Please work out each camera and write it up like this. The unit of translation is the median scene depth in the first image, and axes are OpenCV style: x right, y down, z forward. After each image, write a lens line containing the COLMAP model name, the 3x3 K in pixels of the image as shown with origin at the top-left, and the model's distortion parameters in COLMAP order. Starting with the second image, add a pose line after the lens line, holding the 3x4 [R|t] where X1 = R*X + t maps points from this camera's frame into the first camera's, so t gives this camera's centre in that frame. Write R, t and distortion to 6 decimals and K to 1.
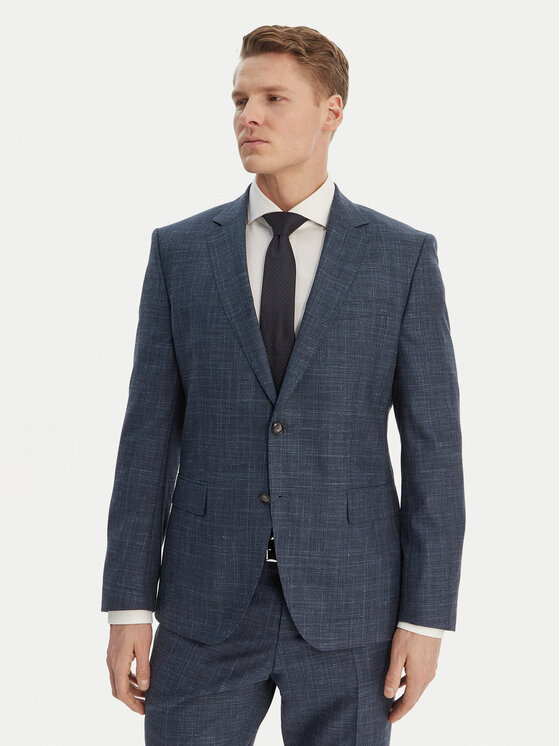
lens RADIAL K [[869.9, 0, 278.9], [0, 869.9, 369.3], [0, 0, 1]] dist [-0.145726, 0.000000]
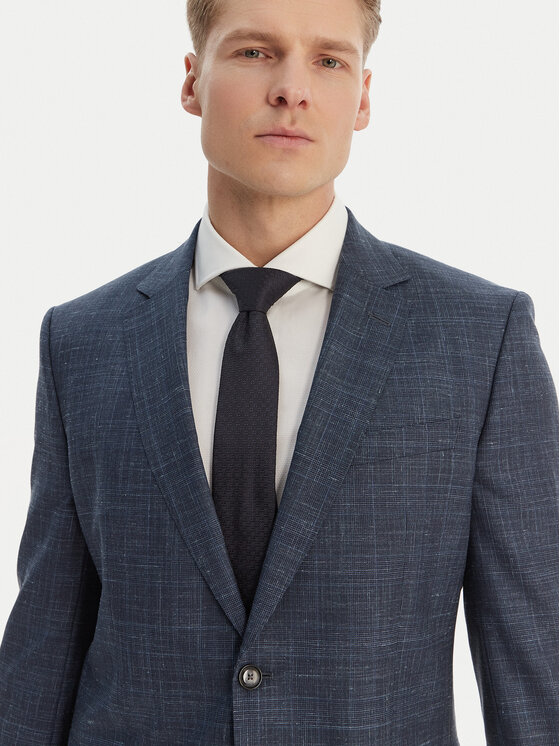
lens RADIAL K [[869.9, 0, 283.1], [0, 869.9, 378.1], [0, 0, 1]] dist [-0.145726, 0.000000]
pose [[0.994867, -0.052167, -0.086711, 0.070216], [0.049906, 0.998360, -0.028043, -0.096047], [0.088032, 0.023572, 0.995839, 0.455359]]
